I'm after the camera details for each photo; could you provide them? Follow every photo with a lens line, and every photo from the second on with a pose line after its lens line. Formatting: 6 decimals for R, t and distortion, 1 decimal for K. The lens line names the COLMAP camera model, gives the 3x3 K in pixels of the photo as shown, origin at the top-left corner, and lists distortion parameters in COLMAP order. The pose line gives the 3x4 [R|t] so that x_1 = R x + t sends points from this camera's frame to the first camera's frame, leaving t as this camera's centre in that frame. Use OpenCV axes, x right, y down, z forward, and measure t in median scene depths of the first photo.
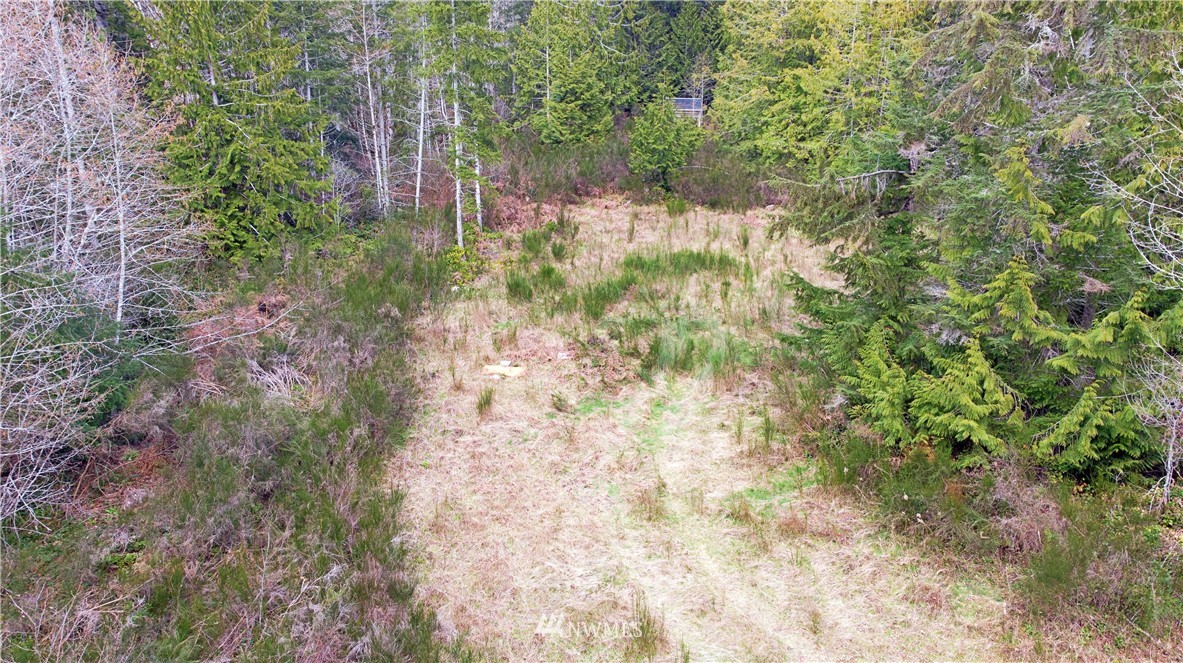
lens RADIAL K [[874.1, 0, 591.5], [0, 874.1, 331.5], [0, 0, 1]] dist [0.030356, 0.029903]
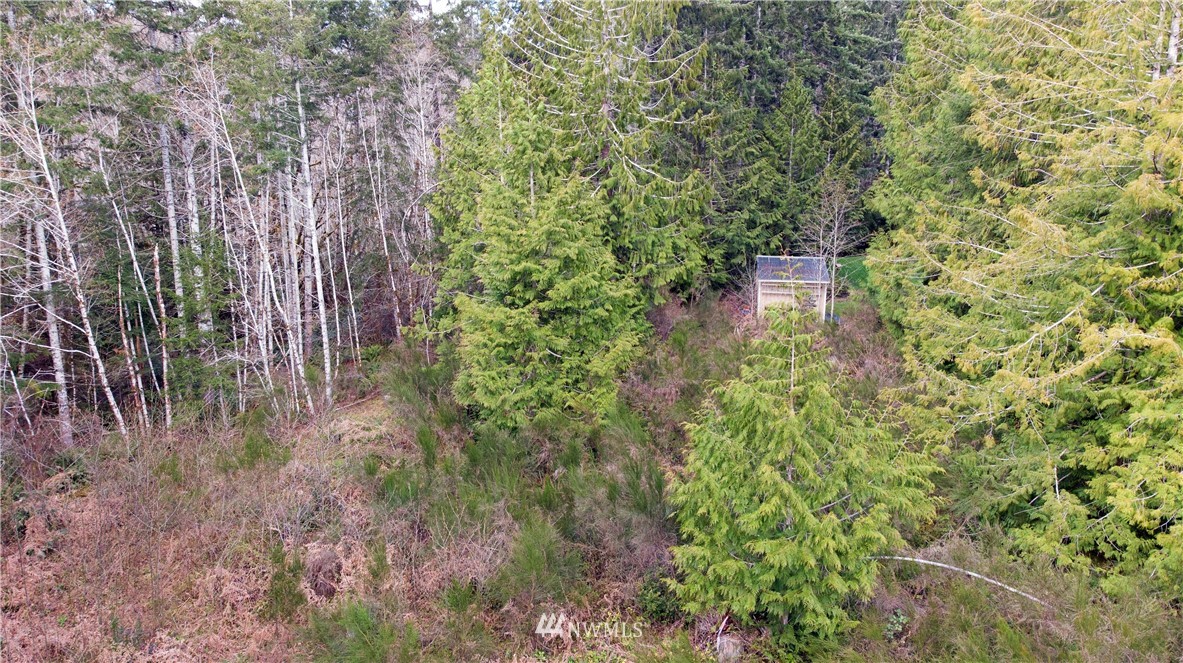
lens RADIAL K [[874.1, 0, 591.5], [0, 874.1, 331.5], [0, 0, 1]] dist [0.030356, 0.029903]
pose [[0.997671, 0.002367, -0.068175, 0.028131], [-0.011408, 0.991114, -0.132525, -0.188261], [0.067256, 0.132994, 0.988832, 0.597000]]
